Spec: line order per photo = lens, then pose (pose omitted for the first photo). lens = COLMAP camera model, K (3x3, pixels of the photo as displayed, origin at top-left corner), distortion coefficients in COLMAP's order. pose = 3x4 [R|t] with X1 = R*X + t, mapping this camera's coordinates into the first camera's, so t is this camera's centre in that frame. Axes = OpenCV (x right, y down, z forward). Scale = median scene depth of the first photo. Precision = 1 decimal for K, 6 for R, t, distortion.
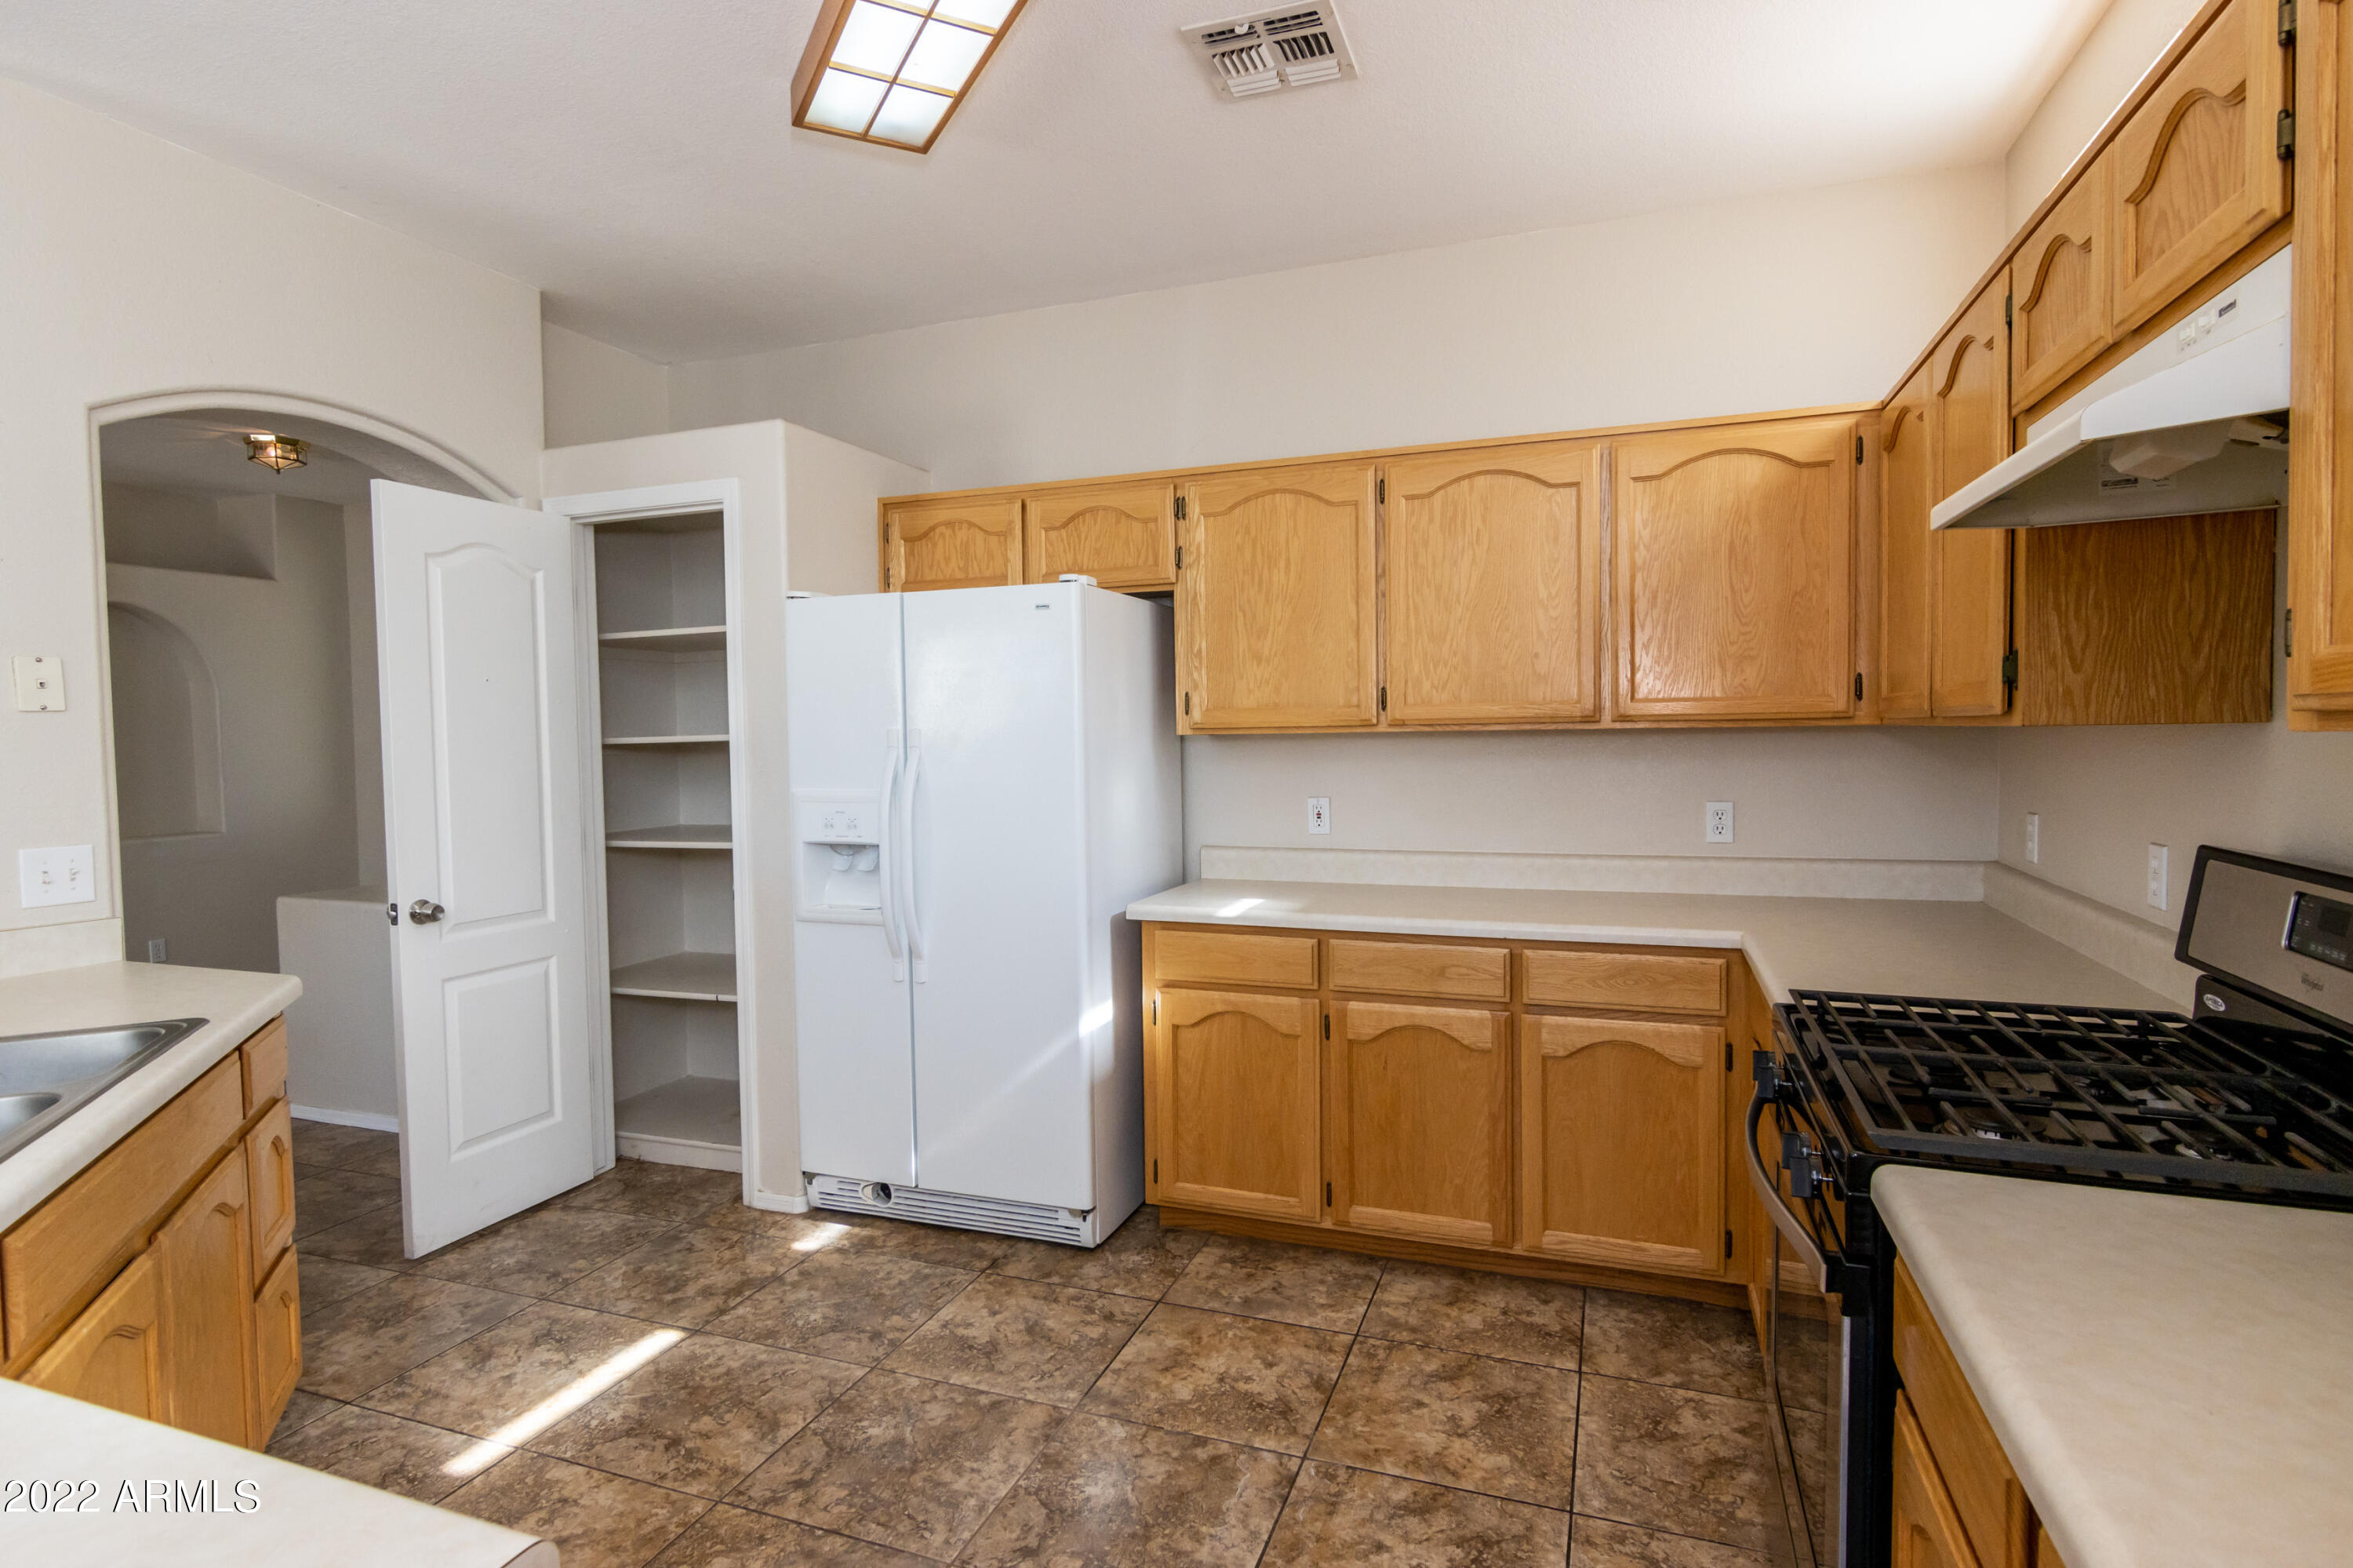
lens RADIAL K [[1226.4, 0, 1176.5], [0, 1226.4, 784.0], [0, 0, 1]] dist [-0.002419, 0.000296]
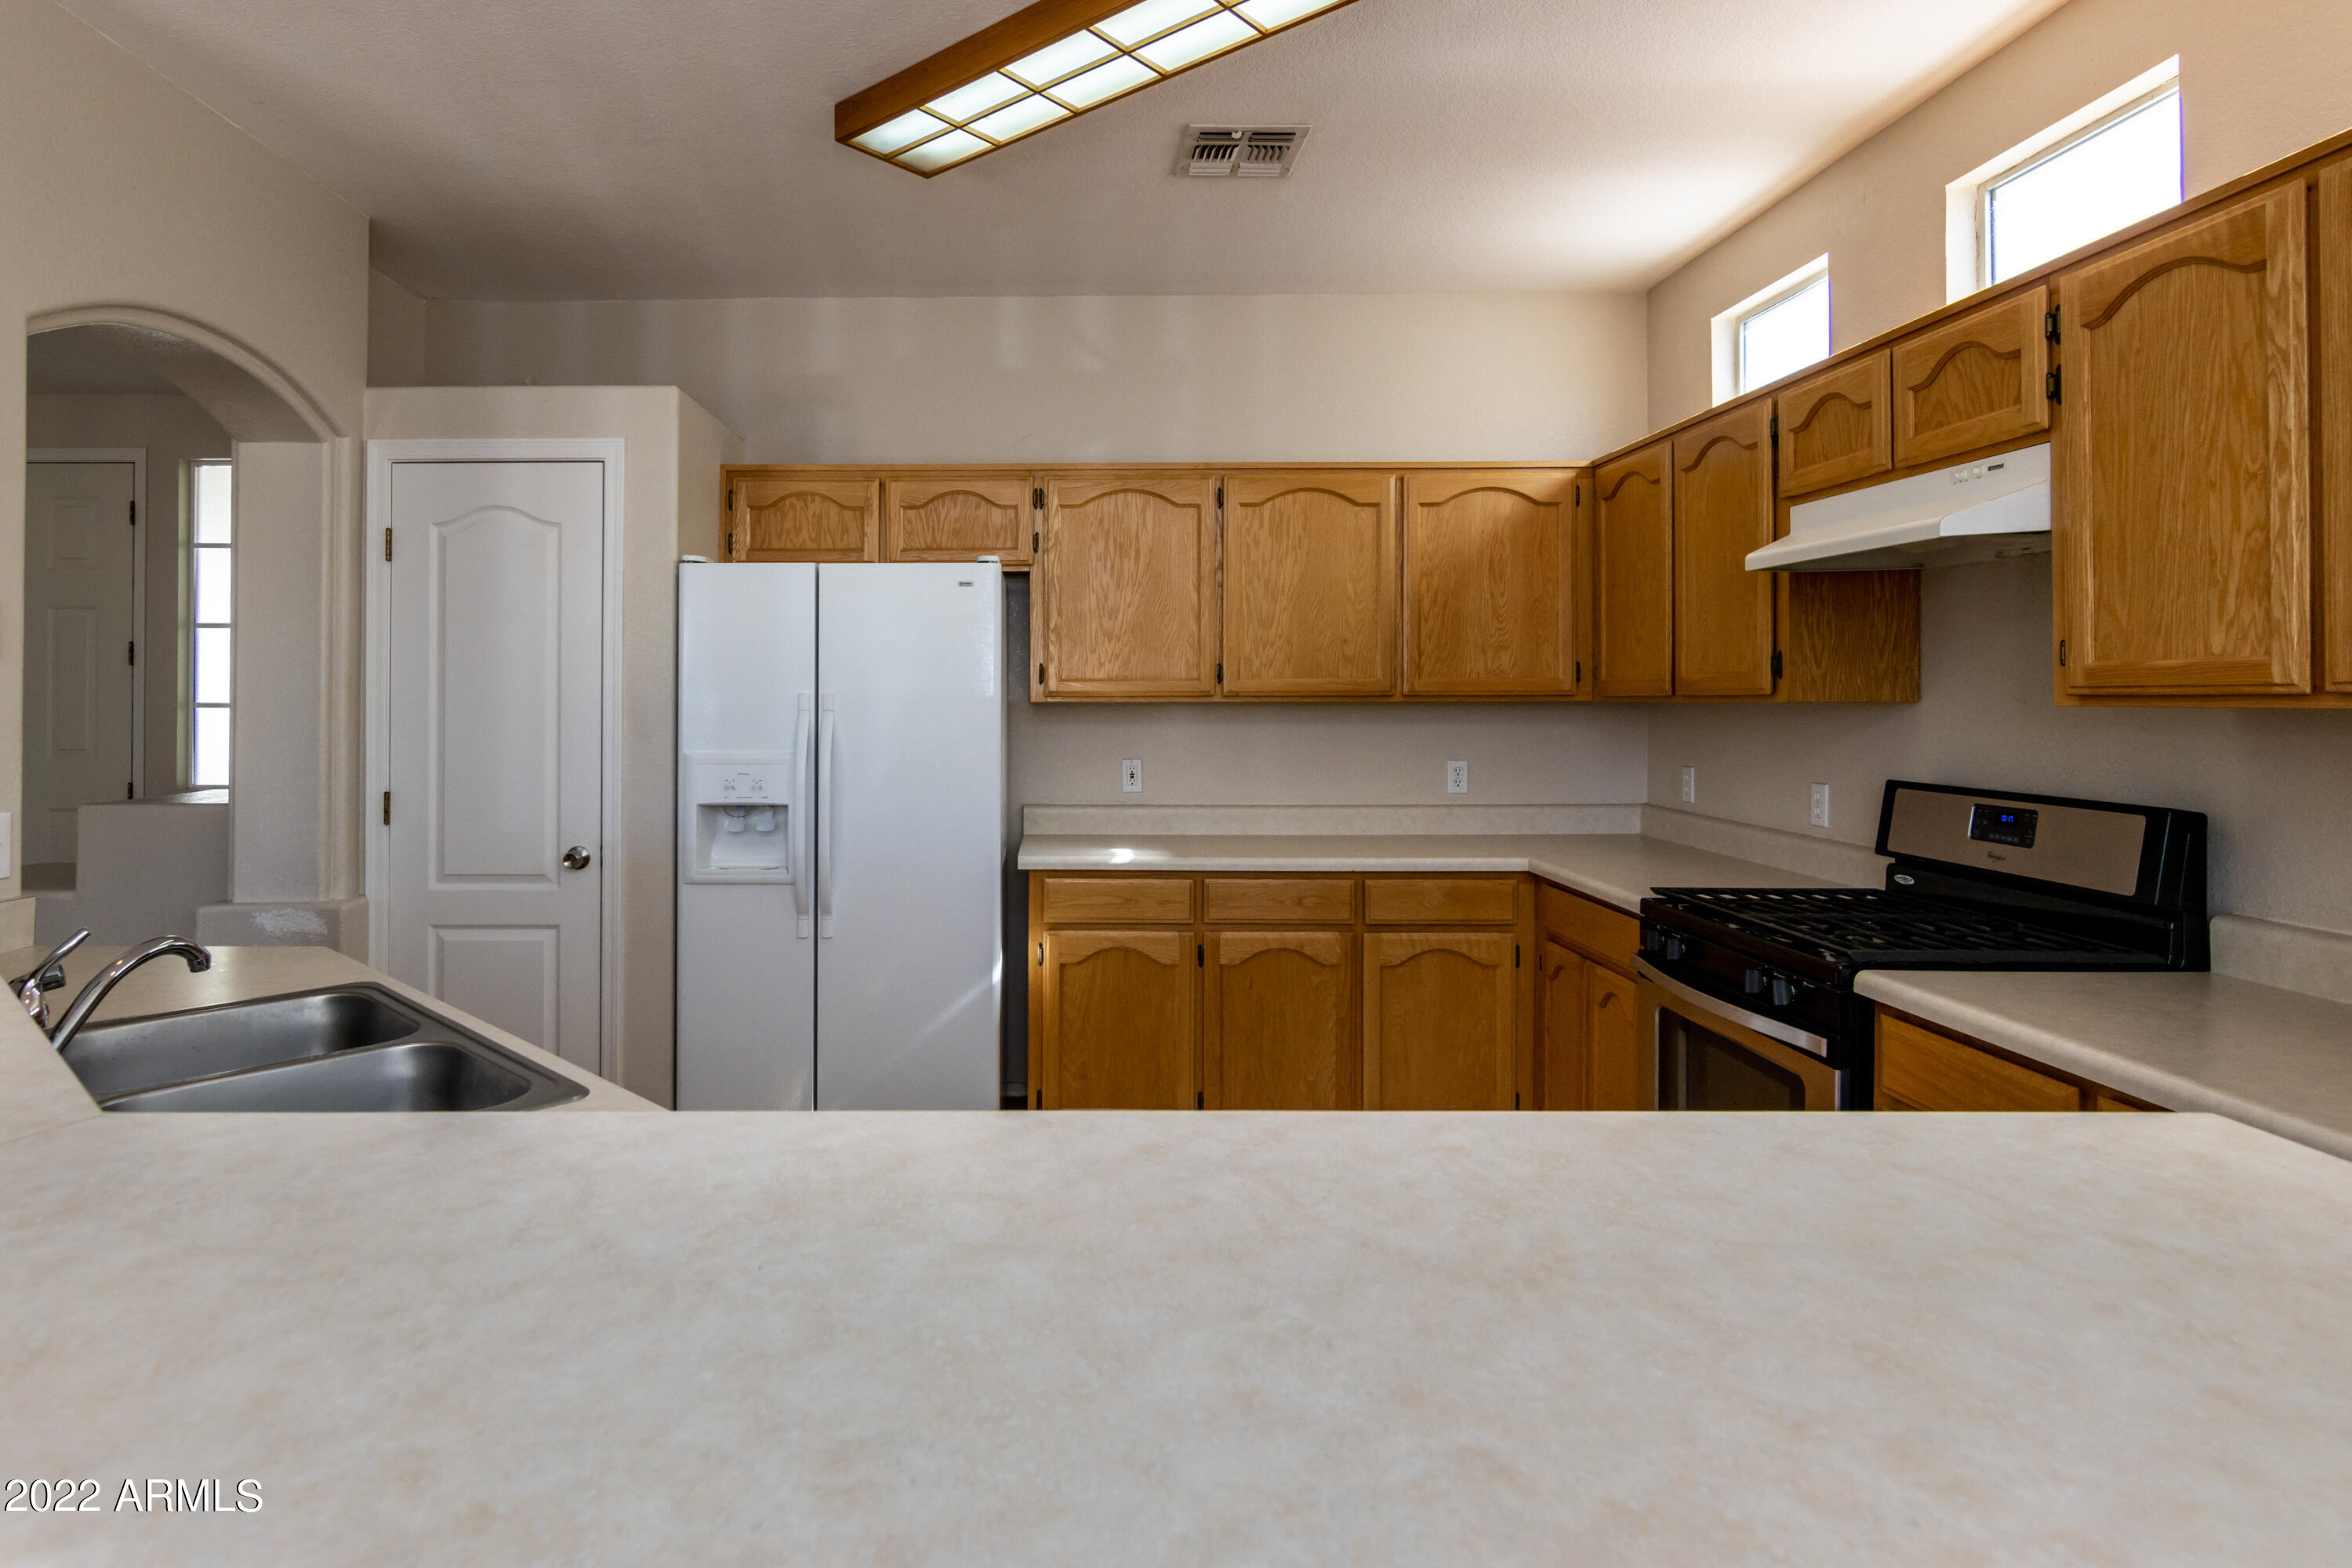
lens RADIAL K [[1206.9, 0, 1179.4], [0, 1206.9, 696.8], [0, 0, 1]] dist [-0.005338, -0.000981]
pose [[0.936452, 0.013947, 0.350517, -0.288445], [0.002758, 0.998886, -0.047113, 0.007436], [-0.350784, 0.045086, 0.935370, -0.067093]]
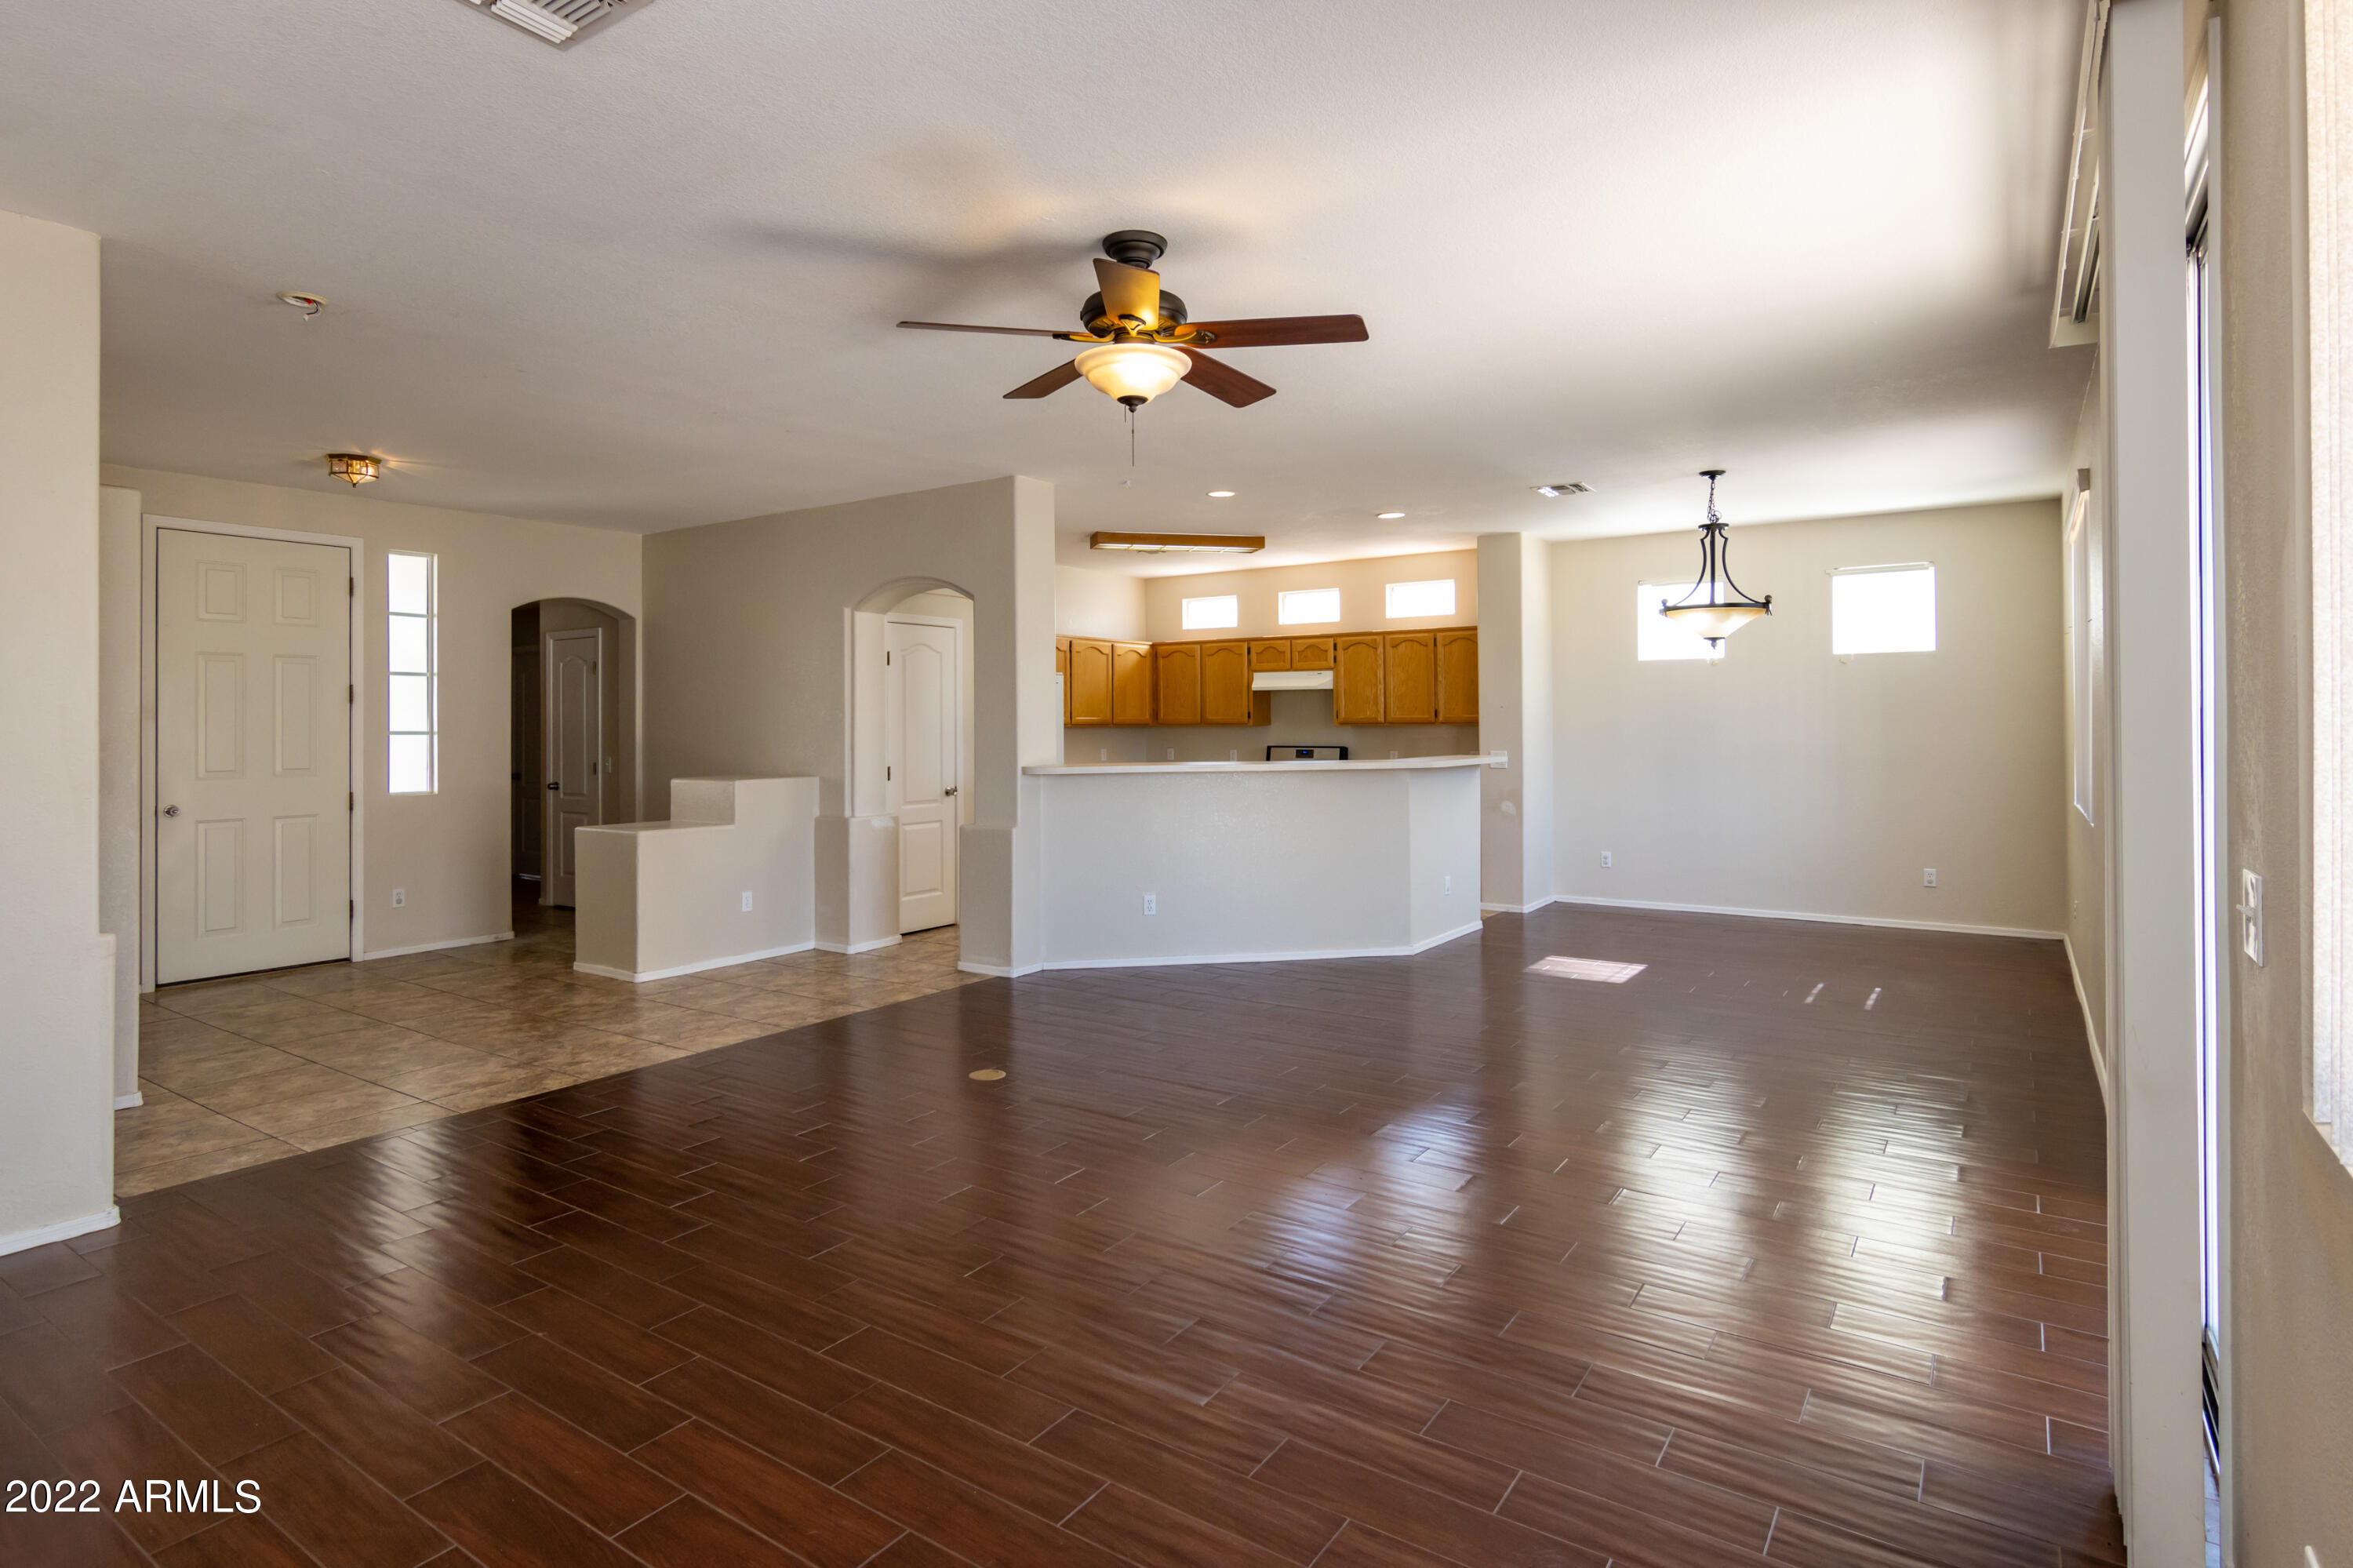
lens RADIAL K [[1207.4, 0, 1179.9], [0, 1207.4, 696.8], [0, 0, 1]] dist [-0.005338, -0.000981]
pose [[0.227328, 0.031531, 0.973308, -2.472226], [0.043140, 0.998168, -0.042412, 0.022819], [-0.972862, 0.051630, 0.225551, 0.037433]]
